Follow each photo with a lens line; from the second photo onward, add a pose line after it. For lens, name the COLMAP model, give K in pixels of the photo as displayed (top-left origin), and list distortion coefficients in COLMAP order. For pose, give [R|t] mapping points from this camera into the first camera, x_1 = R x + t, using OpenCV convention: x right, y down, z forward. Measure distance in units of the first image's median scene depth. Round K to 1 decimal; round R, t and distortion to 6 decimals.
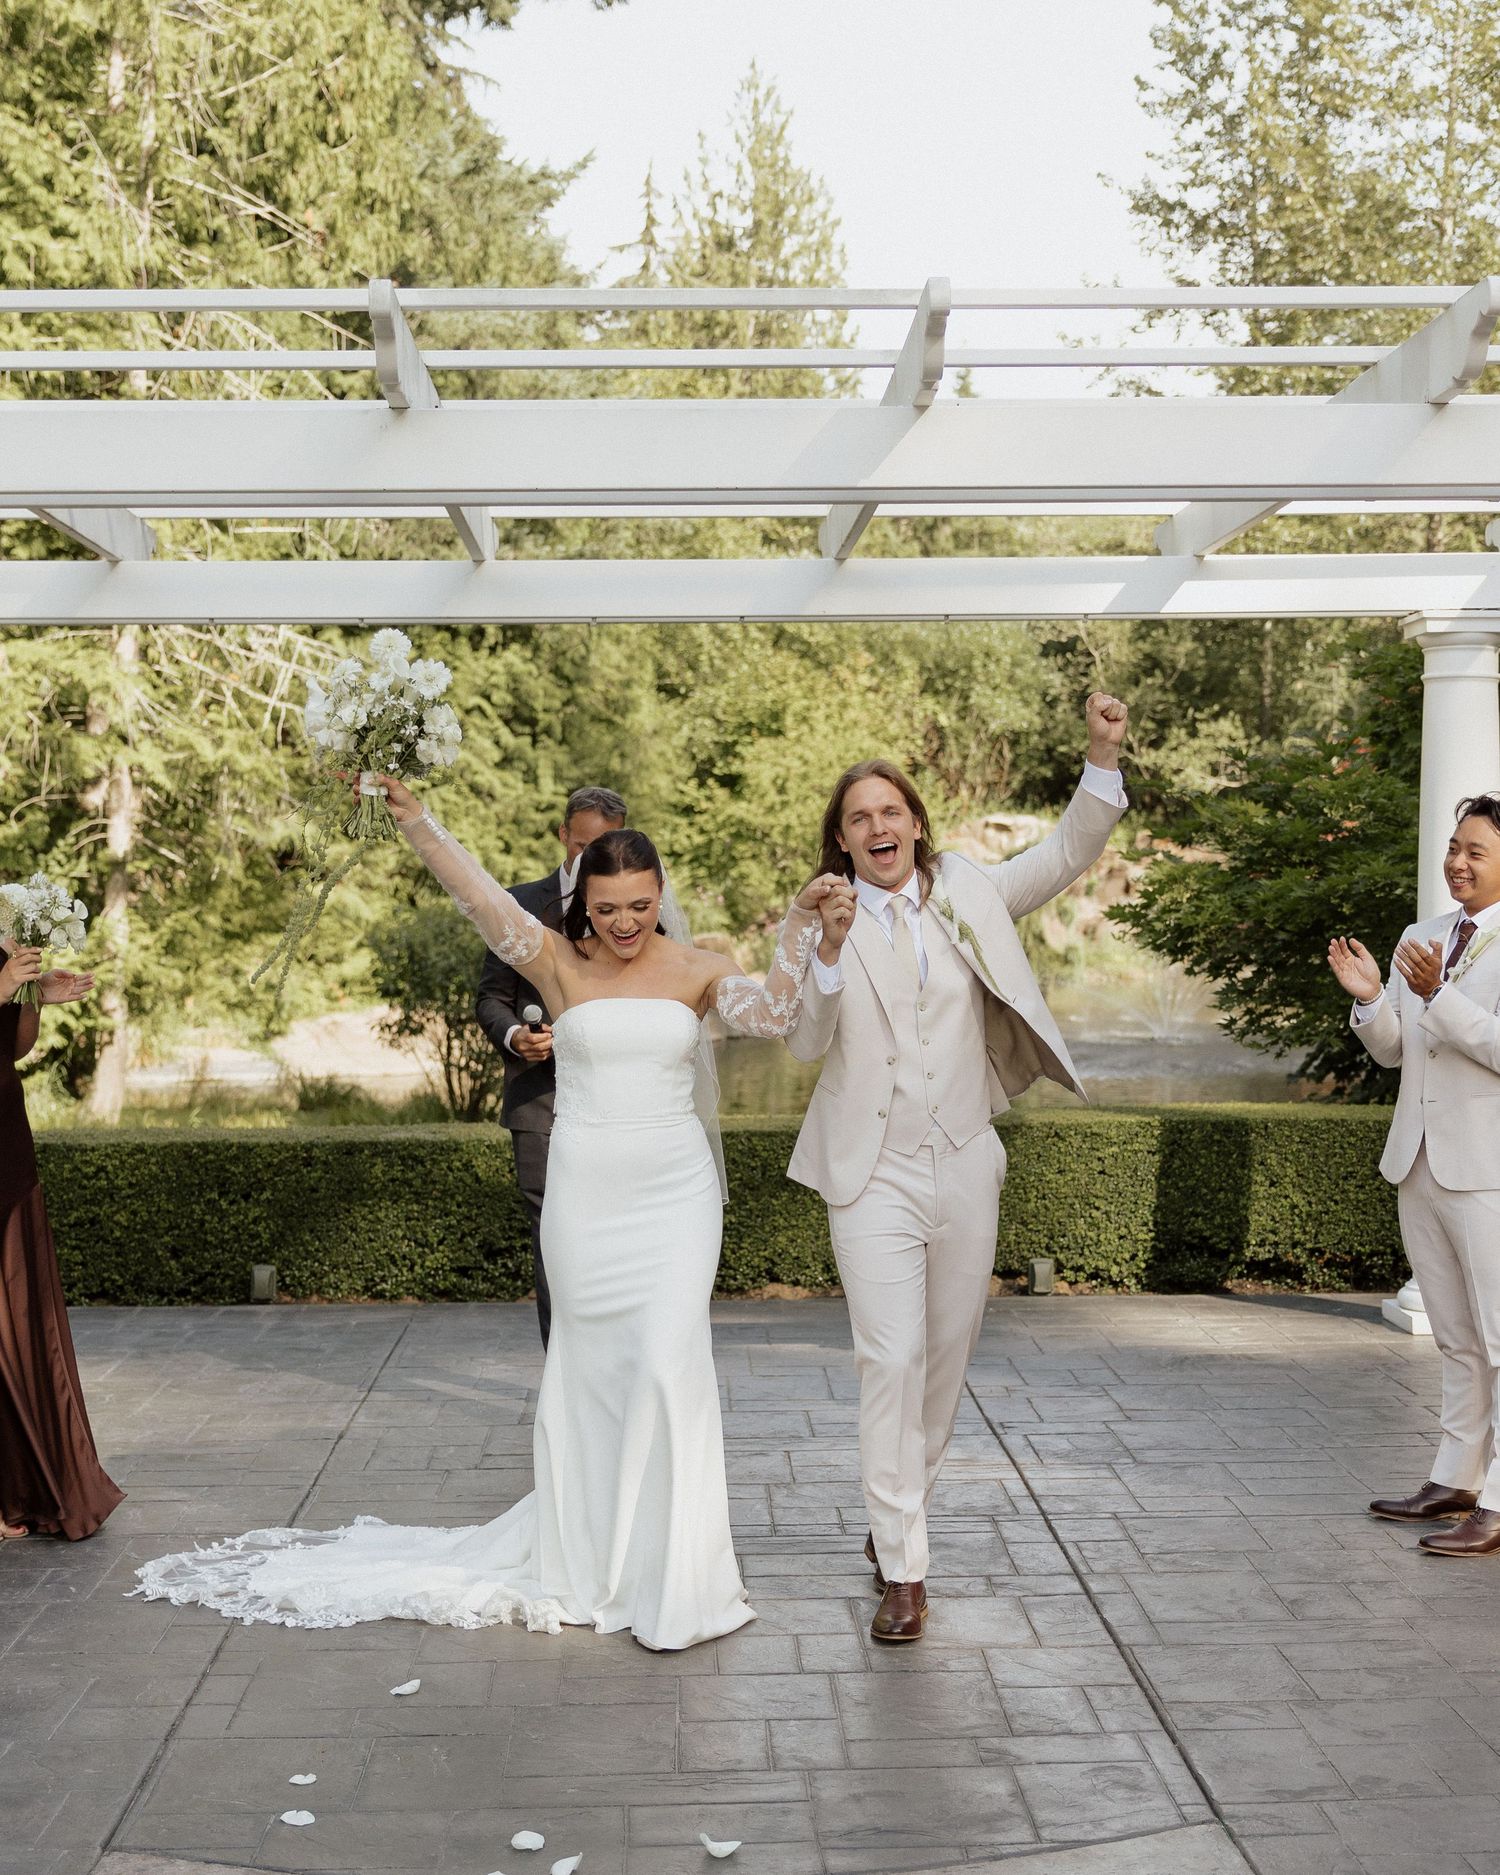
lens RADIAL K [[2072.3, 0, 763.5], [0, 2072.3, 1043.0], [0, 0, 1]] dist [-0.005349, 0.000000]
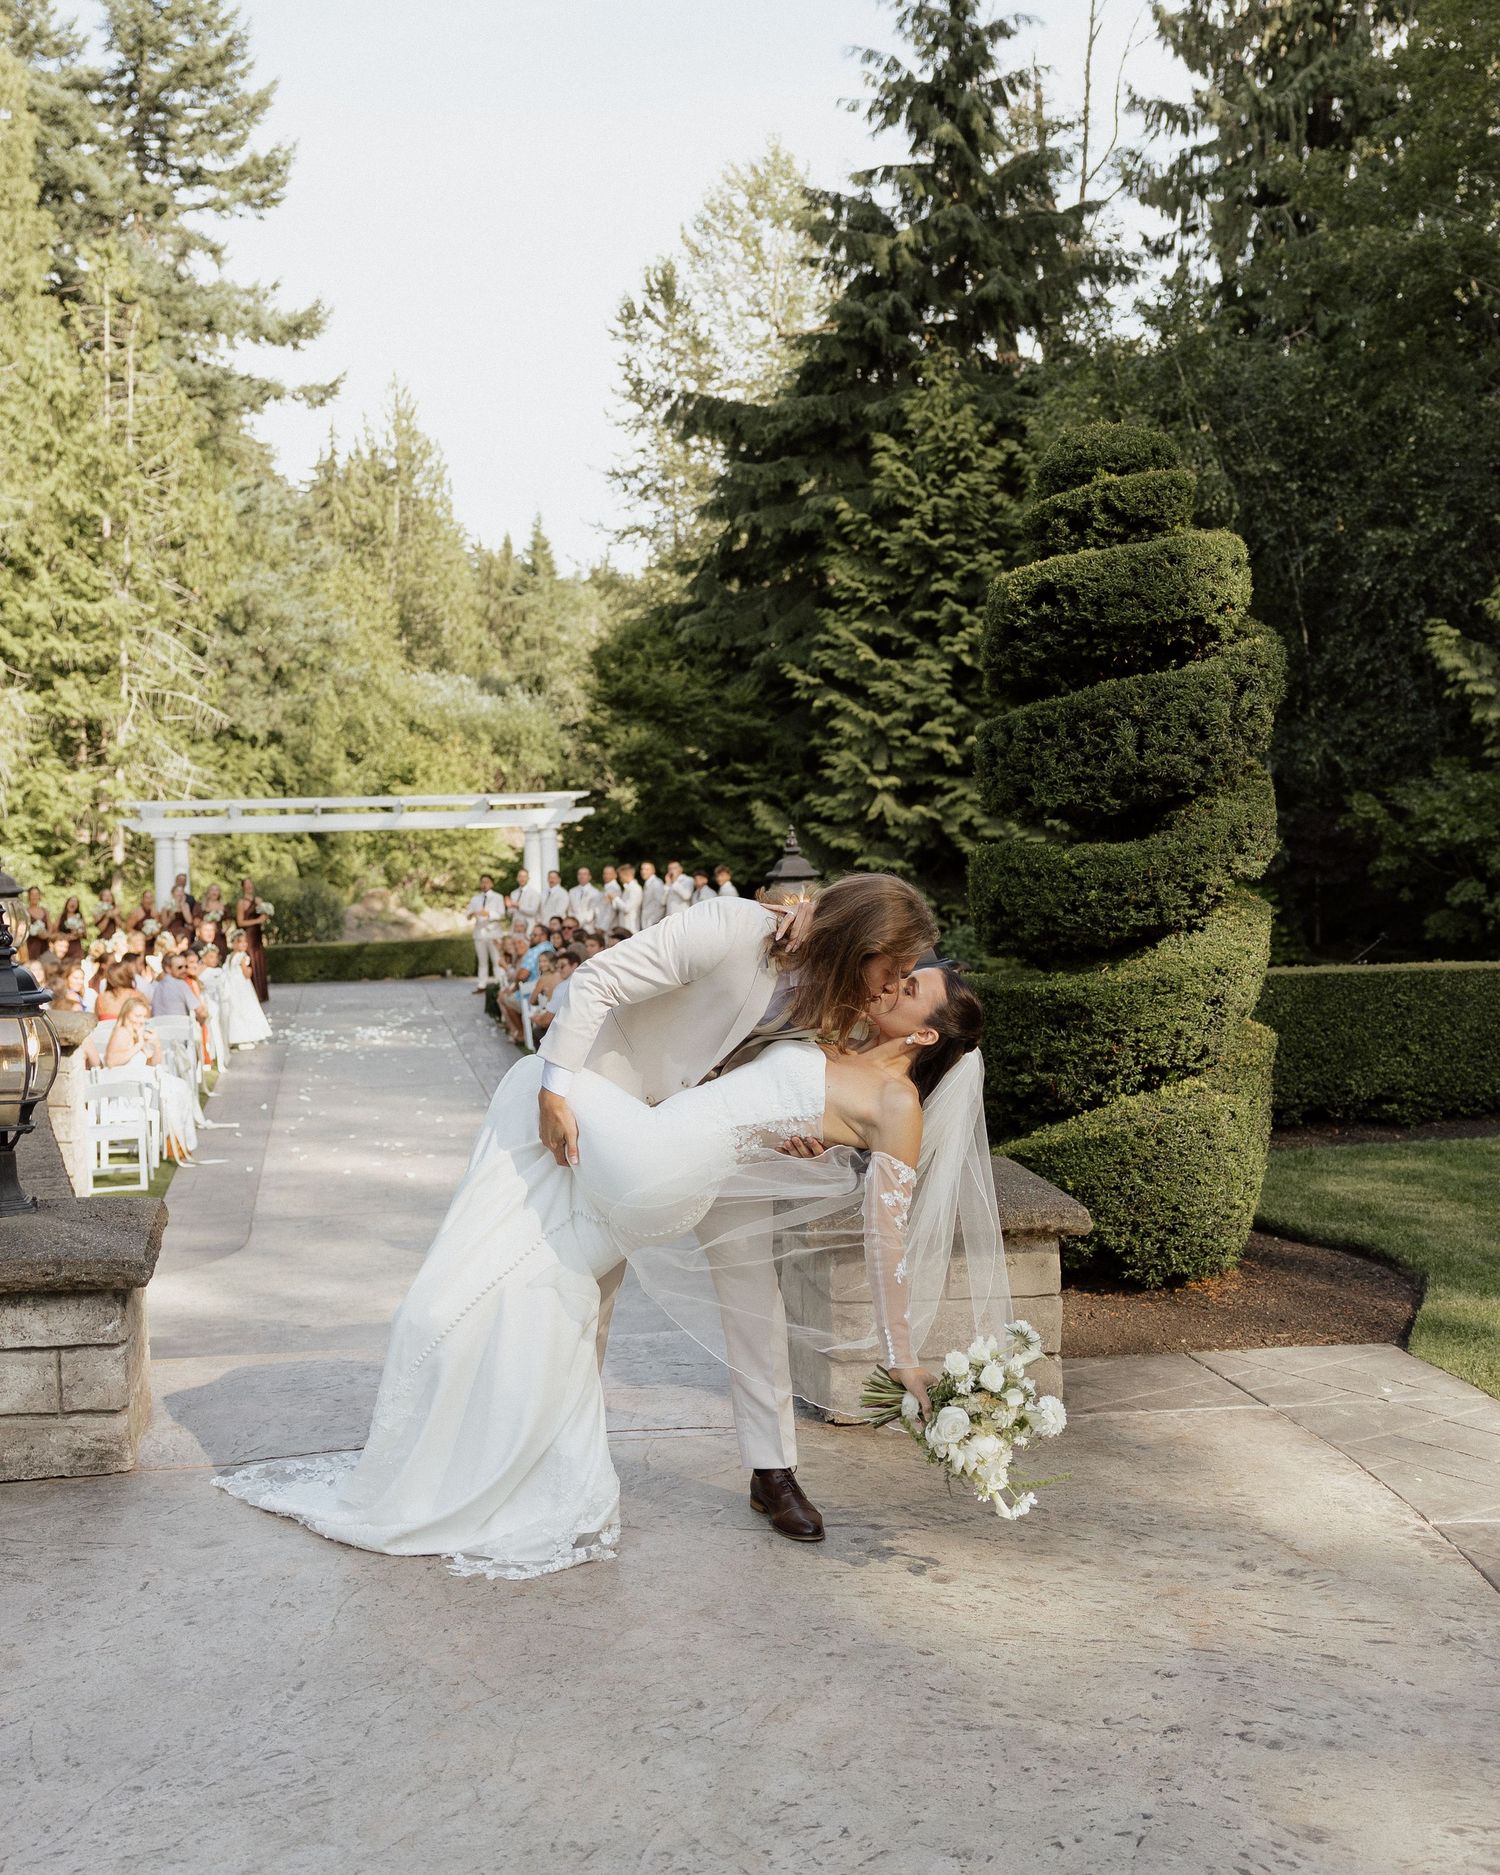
lens RADIAL K [[2056.4, 0, 750.5], [0, 2056.4, 928.4], [0, 0, 1]] dist [-0.023312, 0.000000]
pose [[0.988661, -0.020948, 0.148697, 0.039431], [0.024442, 0.999466, -0.021707, 0.041278], [-0.148163, 0.025096, 0.988644, -1.137694]]
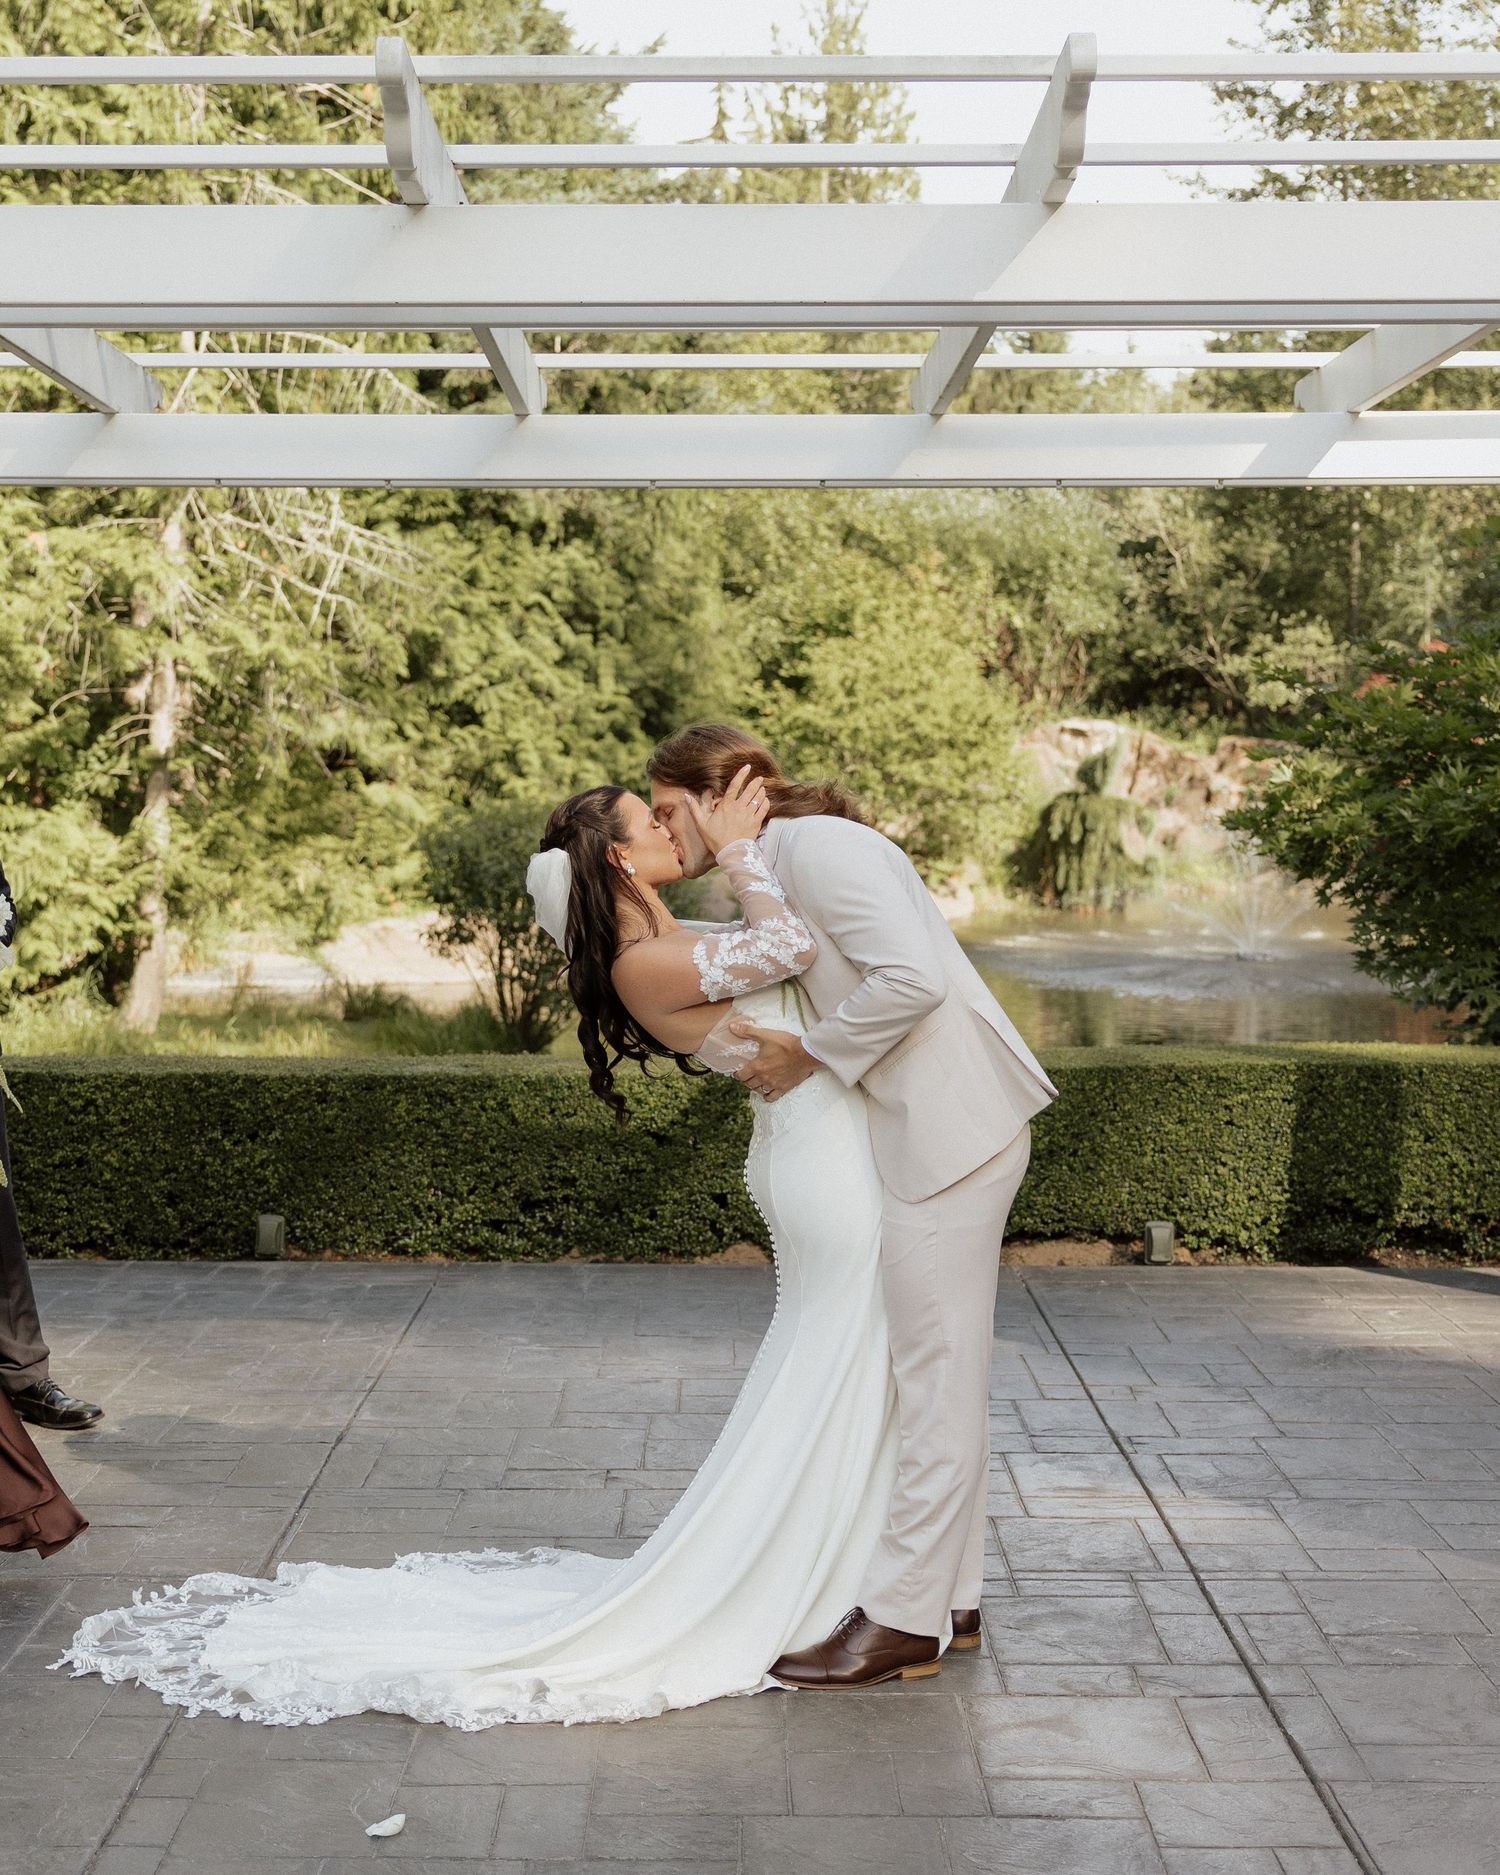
lens RADIAL K [[2065.3, 0, 750.1], [0, 2065.3, 934.9], [0, 0, 1]] dist [0.021270, 0.000000]
pose [[0.999291, 0.011781, -0.035760, -0.002514], [-0.012001, 0.999910, -0.005947, -0.002938], [0.035687, 0.006372, 0.999343, 0.042275]]
